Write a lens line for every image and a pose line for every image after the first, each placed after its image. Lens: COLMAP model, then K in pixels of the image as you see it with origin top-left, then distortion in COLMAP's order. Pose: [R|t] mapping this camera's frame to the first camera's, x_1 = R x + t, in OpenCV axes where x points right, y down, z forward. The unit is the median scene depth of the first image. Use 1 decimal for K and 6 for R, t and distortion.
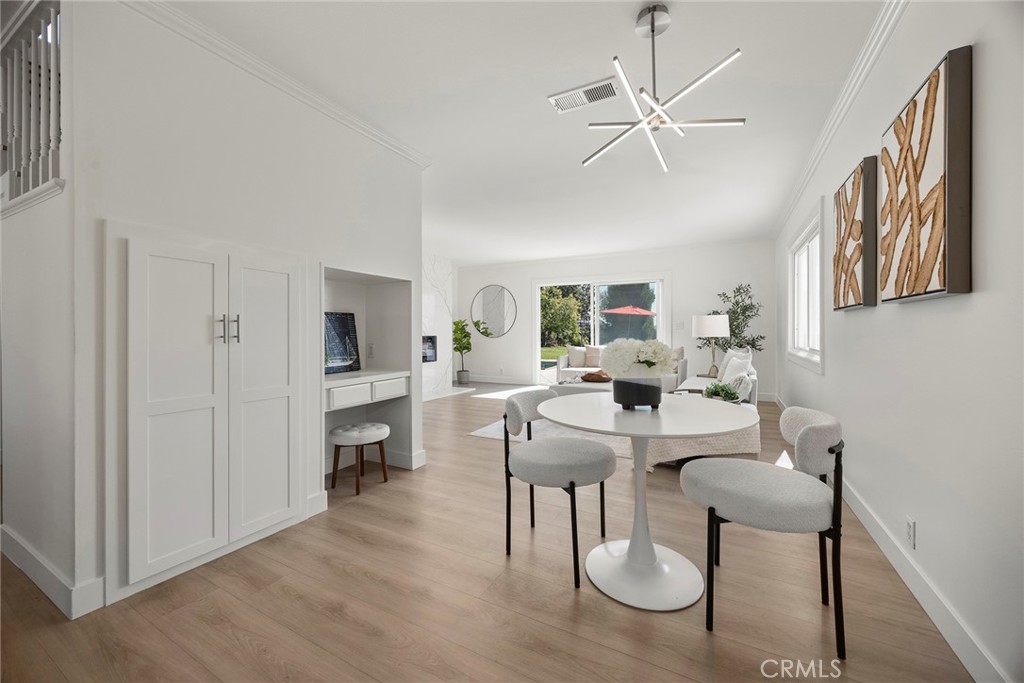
lens RADIAL K [[391.8, 0, 512.7], [0, 391.8, 338.4], [0, 0, 1]] dist [-0.005398, 0.000120]
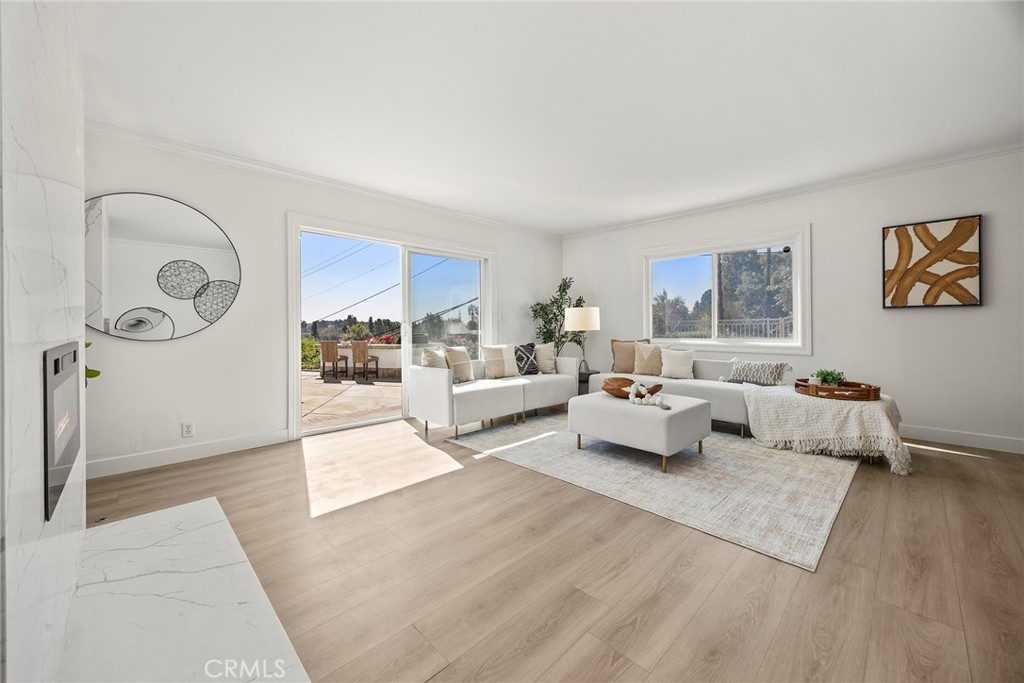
lens RADIAL K [[391.8, 0, 517.7], [0, 391.8, 332.4], [0, 0, 1]] dist [-0.005398, 0.000120]
pose [[0.291974, -0.013280, 0.956334, -0.294932], [0.019035, 0.999786, 0.008072, -0.006407], [-0.956237, 0.015846, 0.292165, 0.585125]]
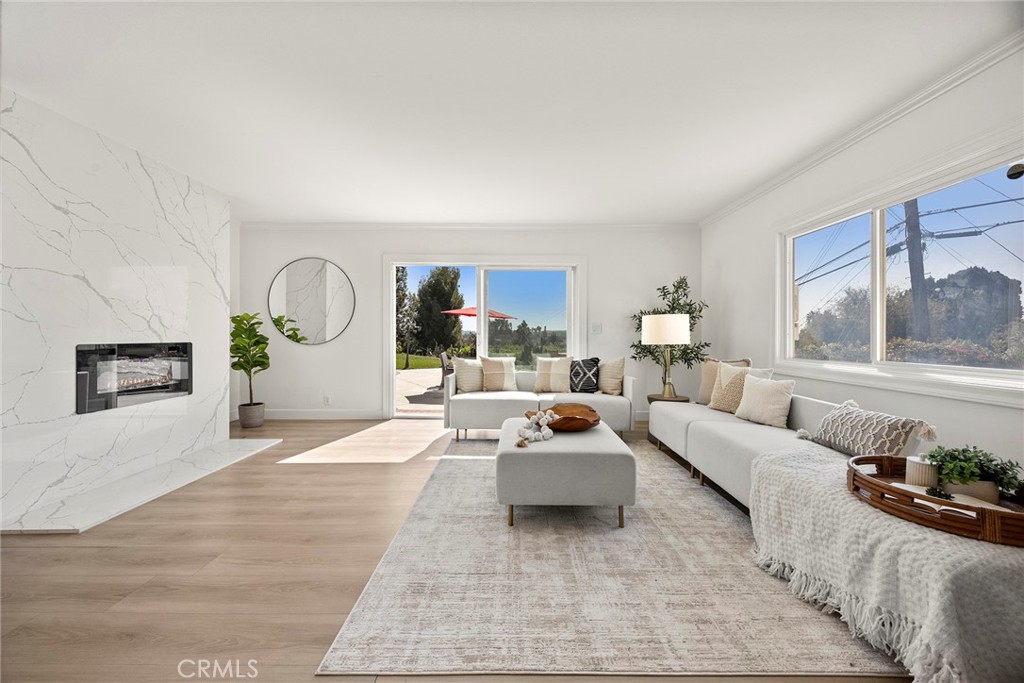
lens RADIAL K [[391.8, 0, 514.8], [0, 391.8, 338.8], [0, 0, 1]] dist [-0.005398, 0.000120]
pose [[0.881567, 0.003651, 0.472045, -0.059347], [0.001856, 0.999936, -0.011199, -0.004314], [-0.472056, 0.010749, 0.881503, 0.326448]]
